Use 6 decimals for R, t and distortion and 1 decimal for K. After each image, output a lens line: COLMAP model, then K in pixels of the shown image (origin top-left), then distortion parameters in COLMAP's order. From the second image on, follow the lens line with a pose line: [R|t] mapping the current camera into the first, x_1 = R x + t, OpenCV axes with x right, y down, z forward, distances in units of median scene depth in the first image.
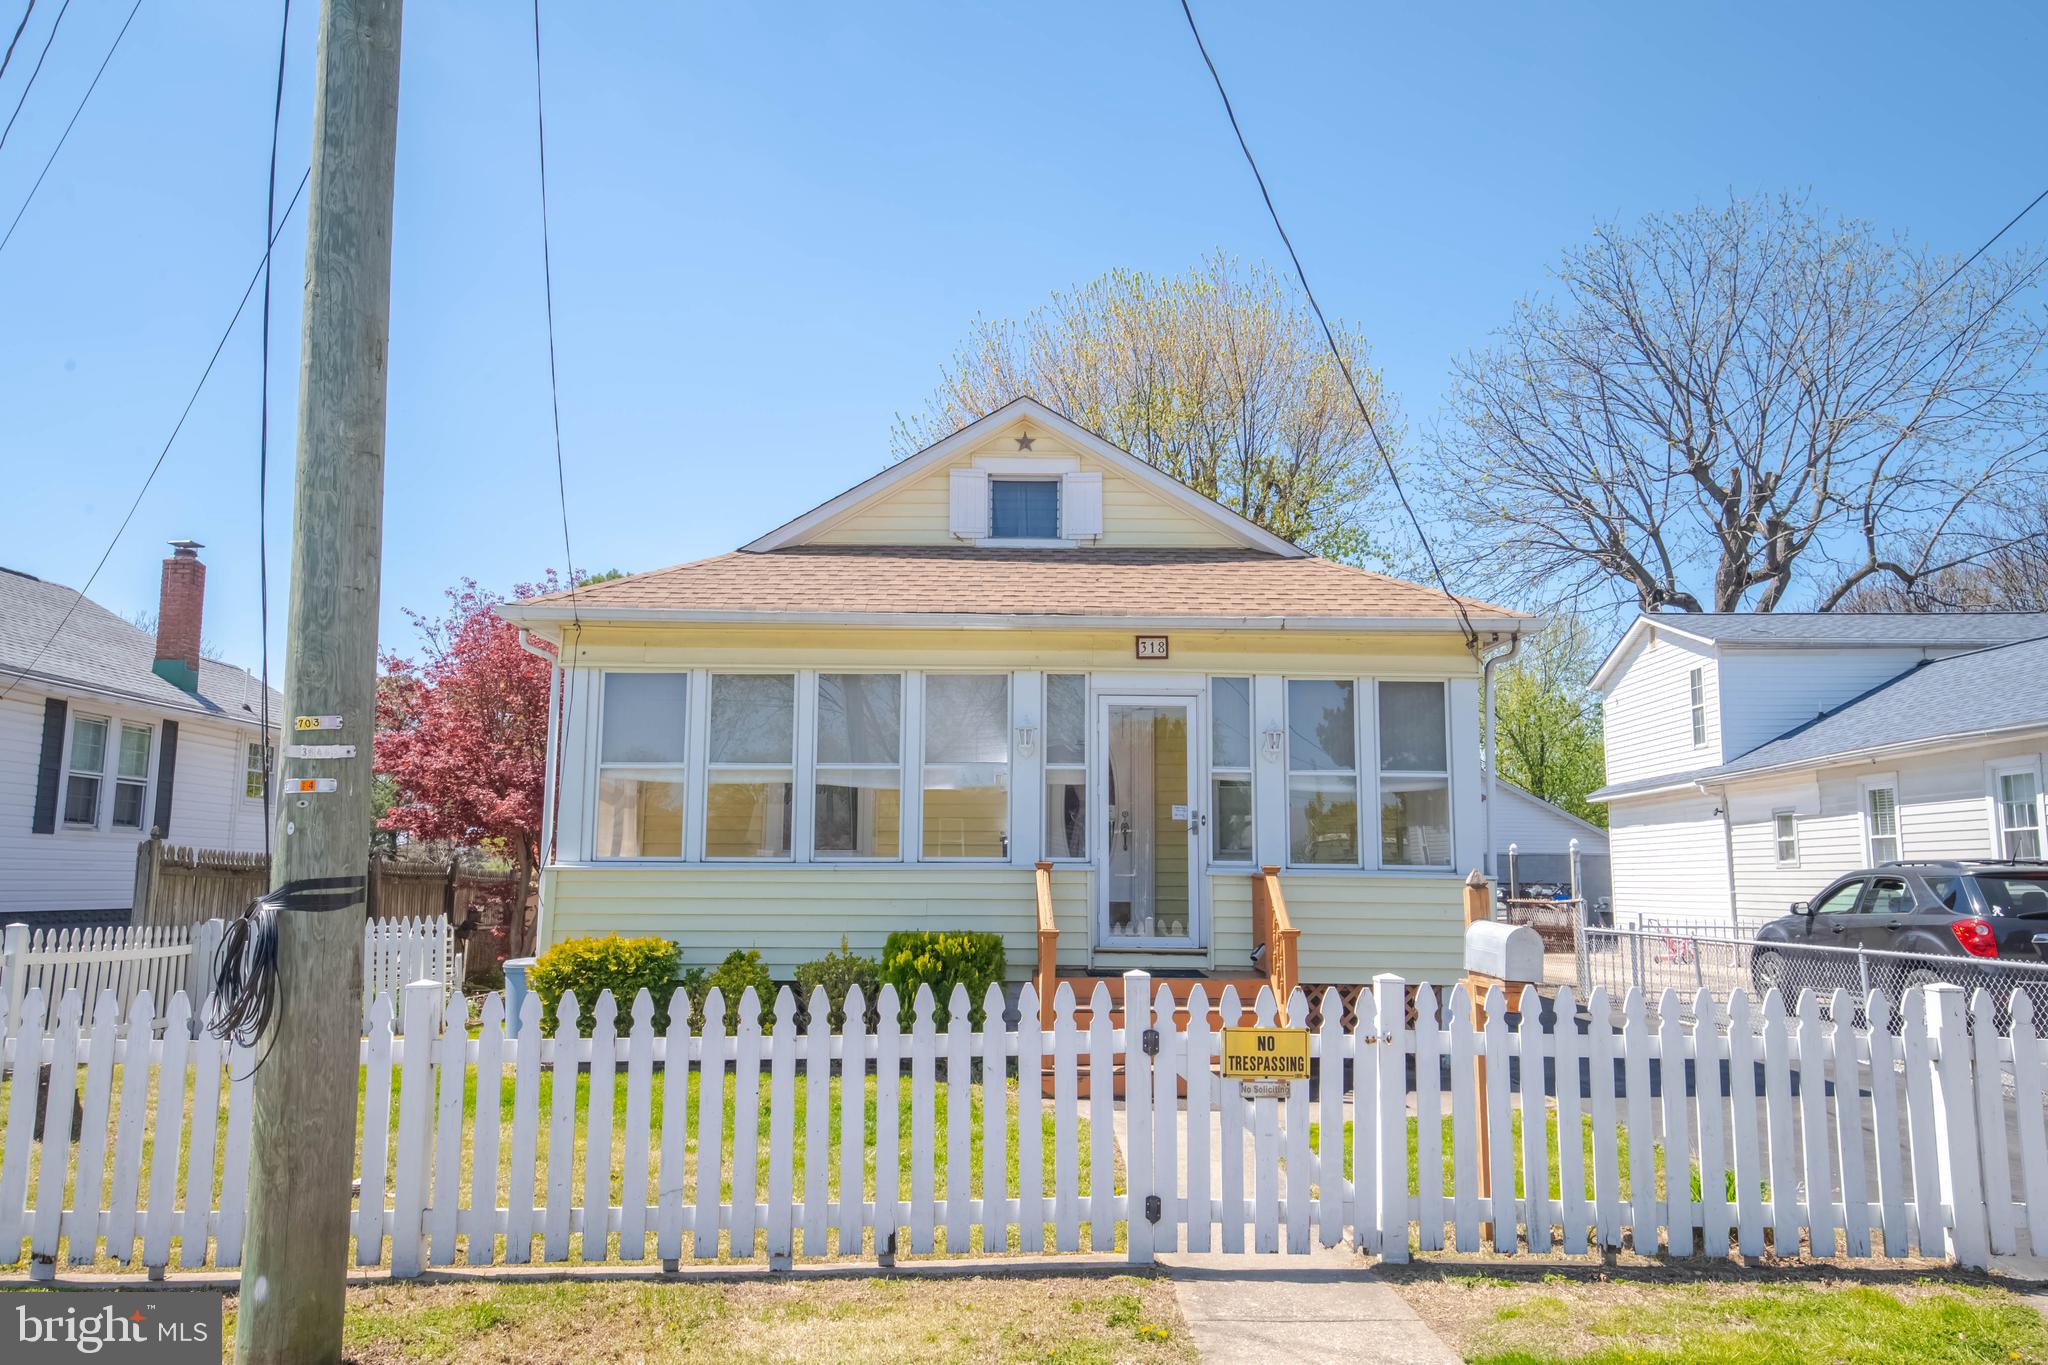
lens RADIAL K [[1466.7, 0, 1024.9], [0, 1466.7, 712.2], [0, 0, 1]] dist [0.031884, -0.002562]
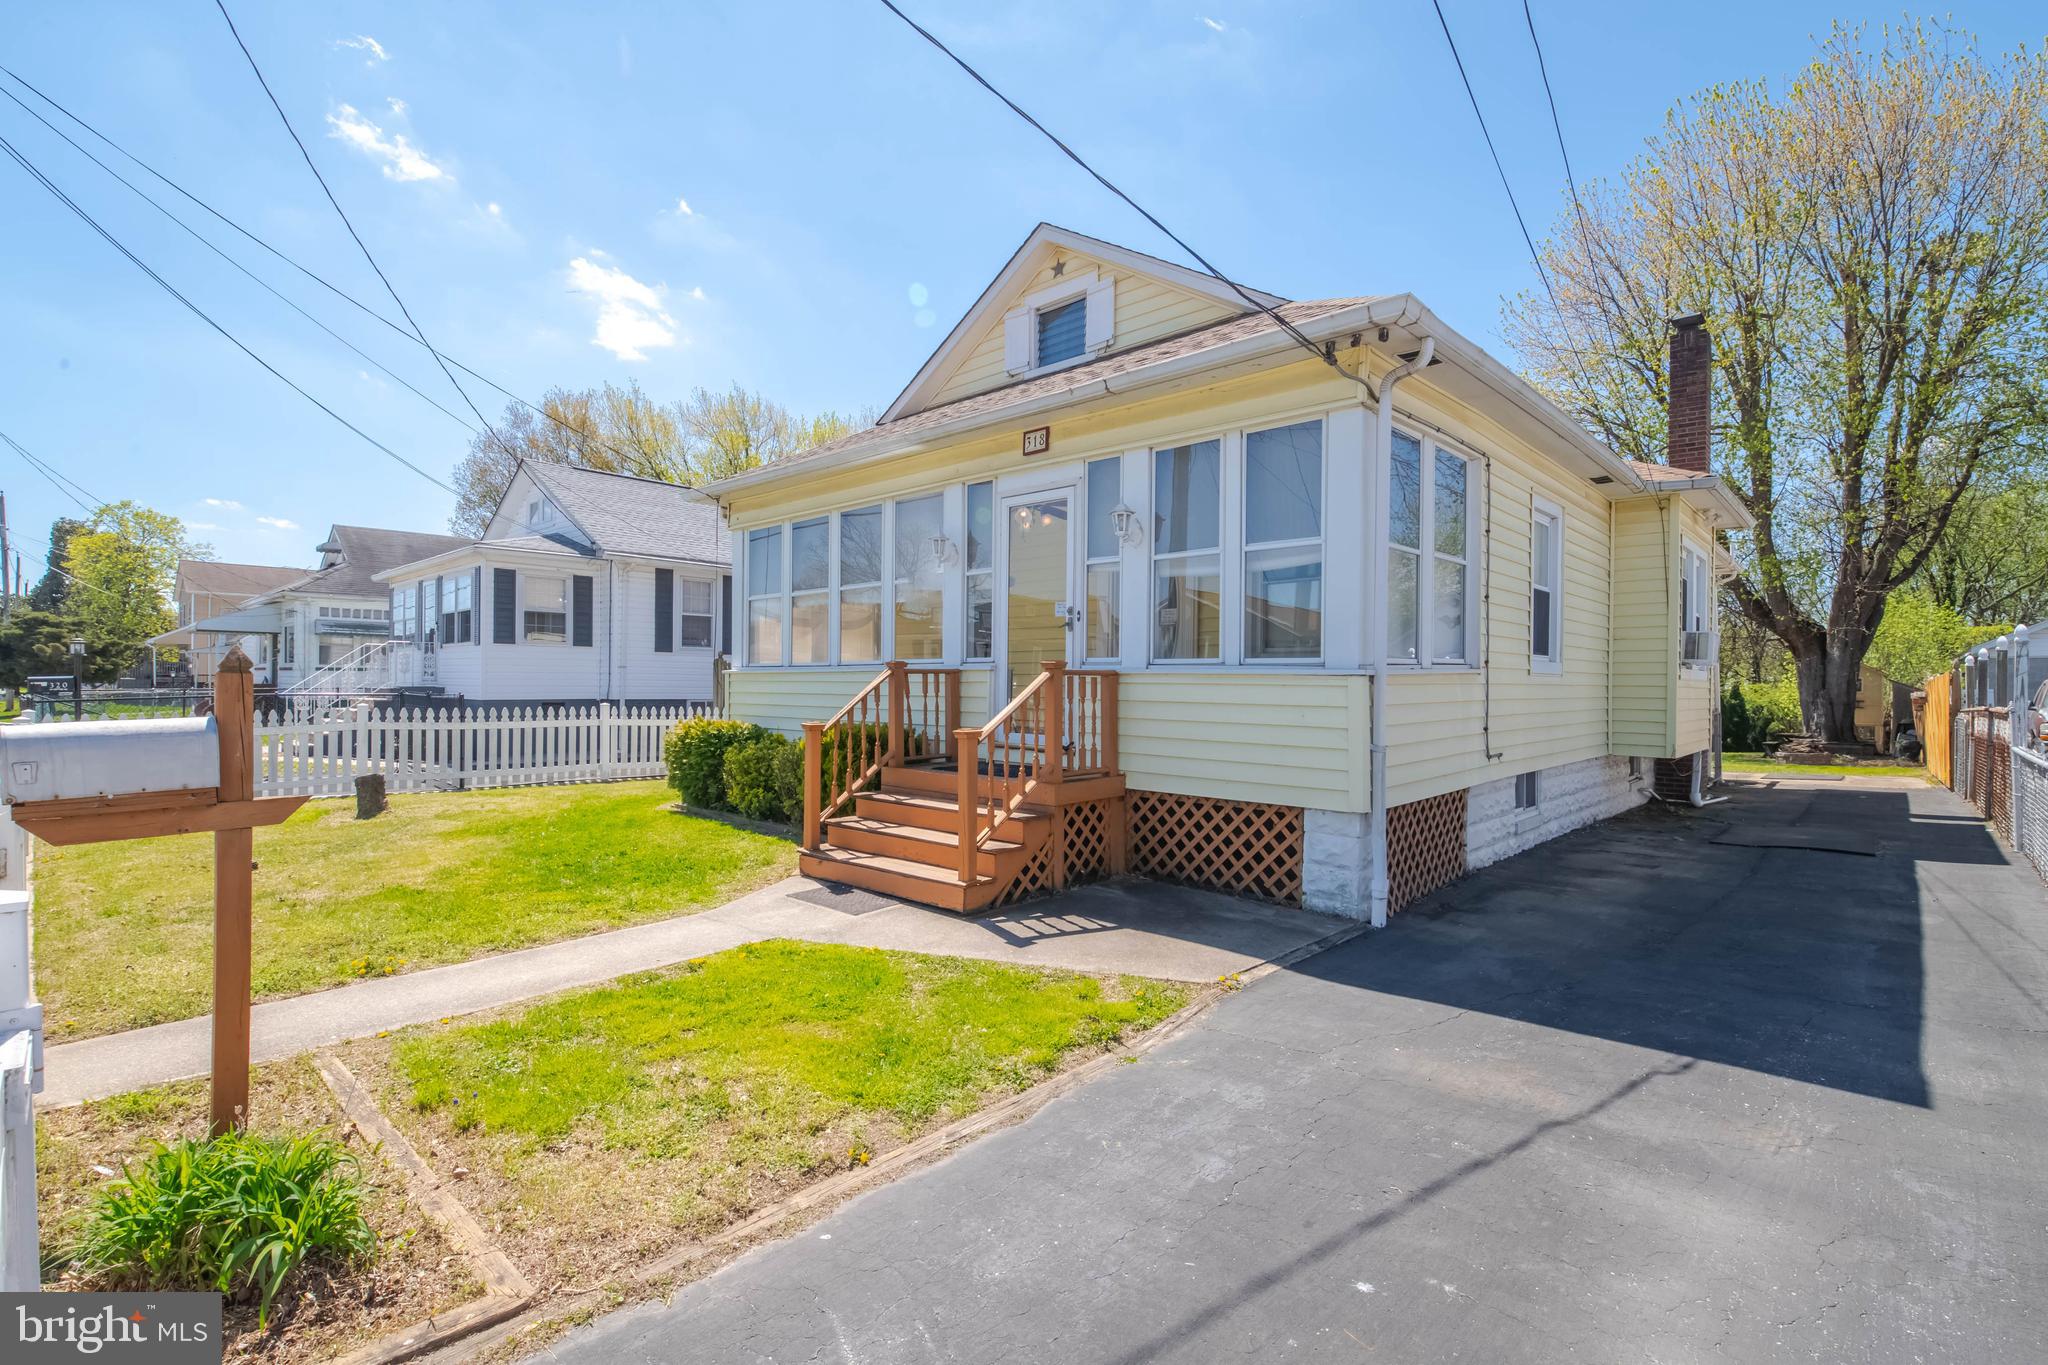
lens RADIAL K [[950.5, 0, 1024.0], [0, 950.5, 682.5], [0, 0, 1]] dist [-0.000500, -0.010137]
pose [[0.729805, -0.004532, -0.683640, 0.233353], [0.075657, 0.994371, 0.074174, 0.030859], [0.679456, -0.105855, 0.726040, 0.238525]]
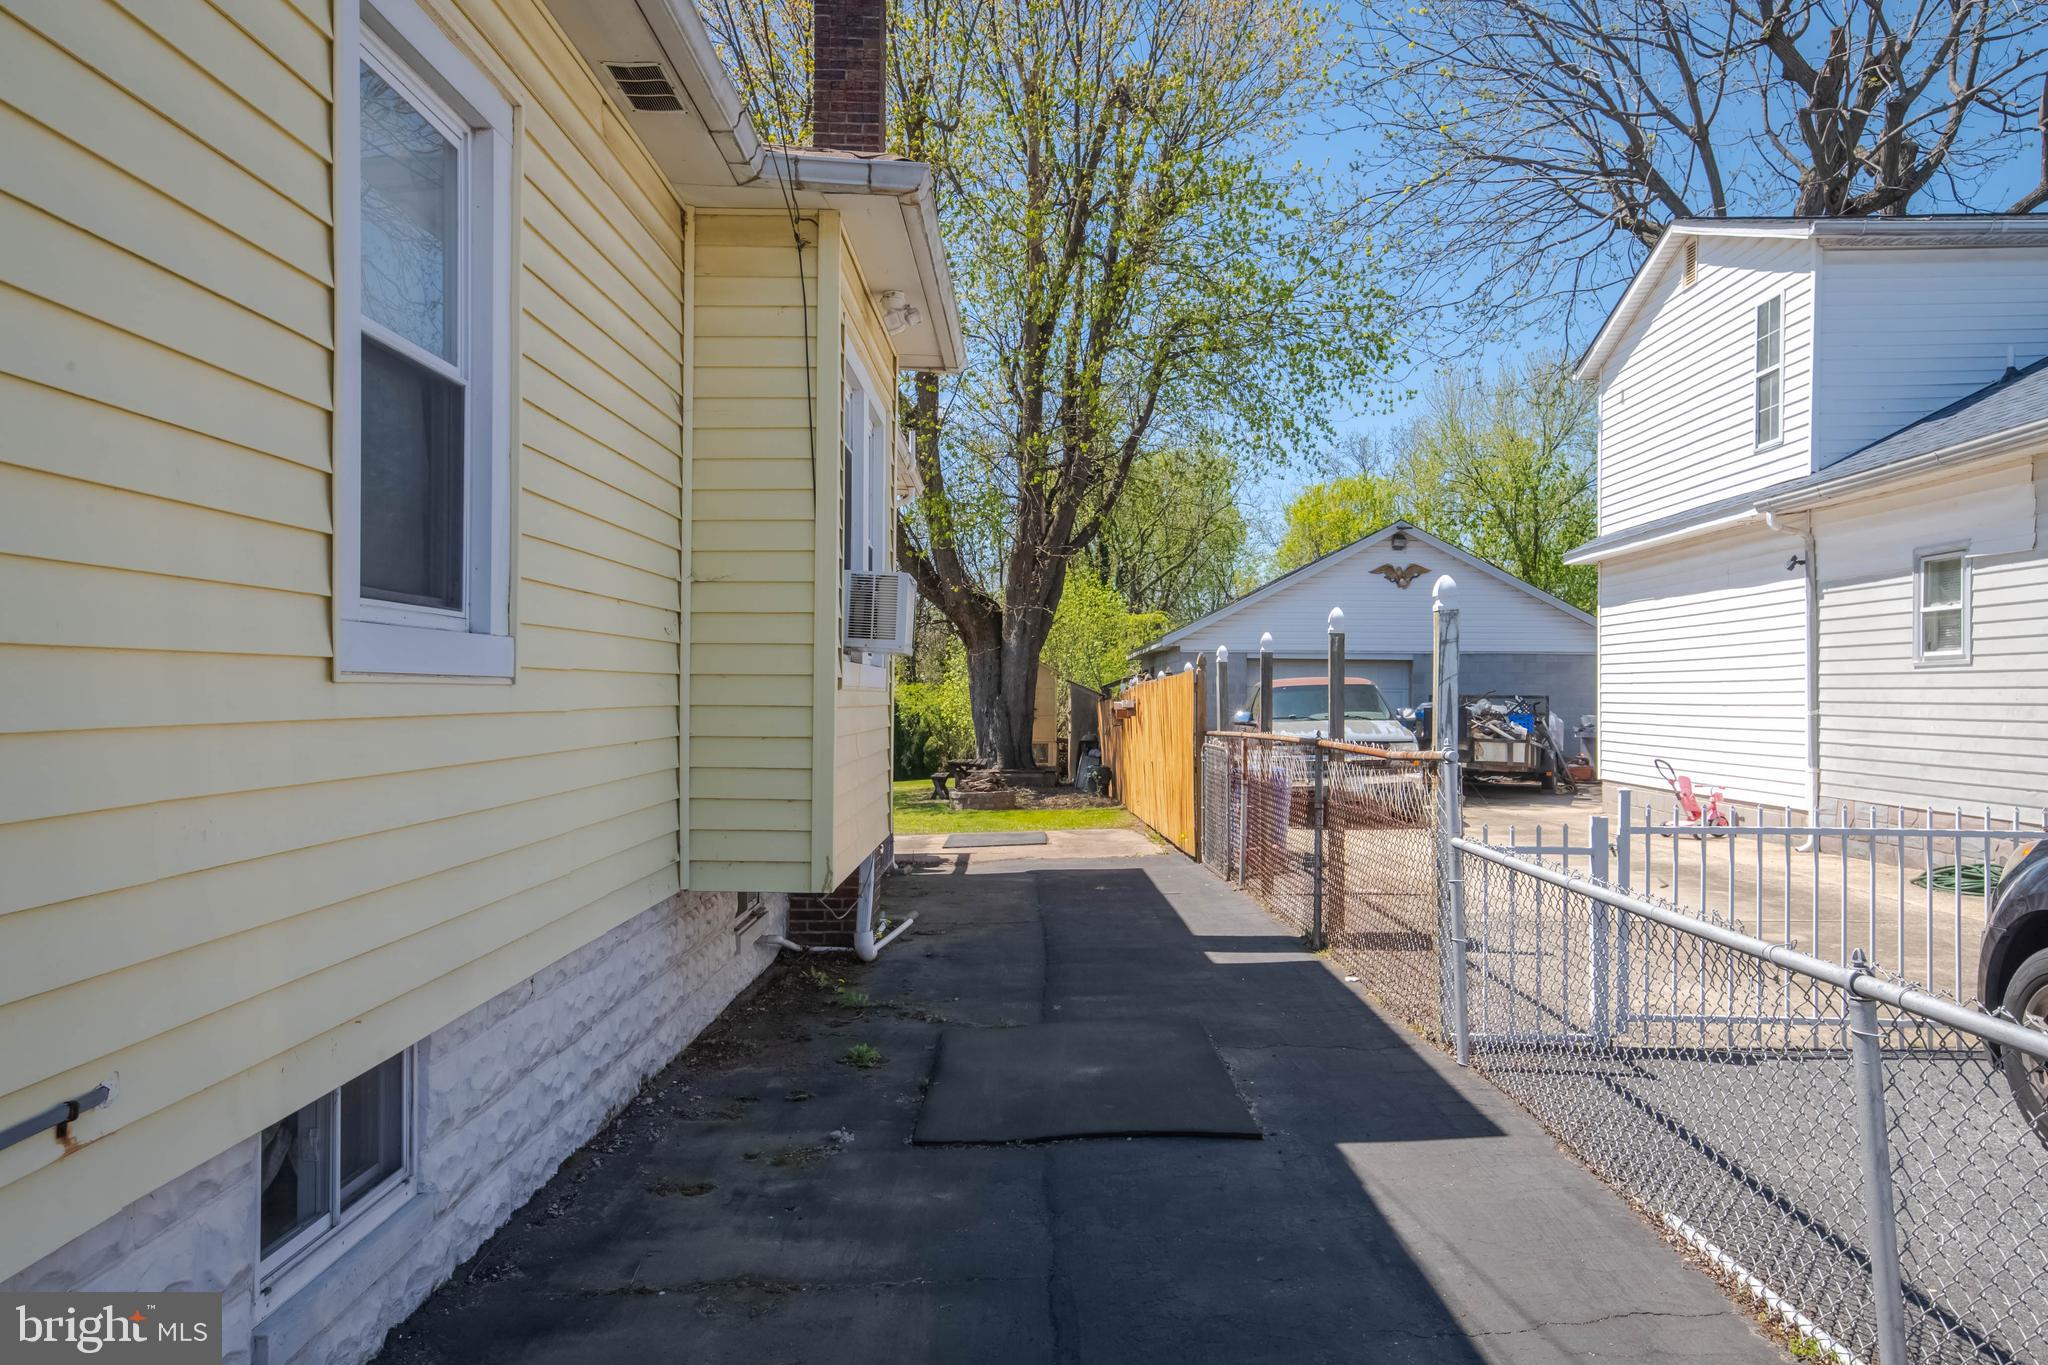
lens RADIAL K [[1466.7, 0, 1024.9], [0, 1466.7, 712.2], [0, 0, 1]] dist [0.031884, -0.002562]
pose [[0.999951, -0.002882, -0.009516, 0.196701], [0.004068, 0.991895, 0.126992, 0.052038], [0.009073, -0.127025, 0.991858, 0.463401]]
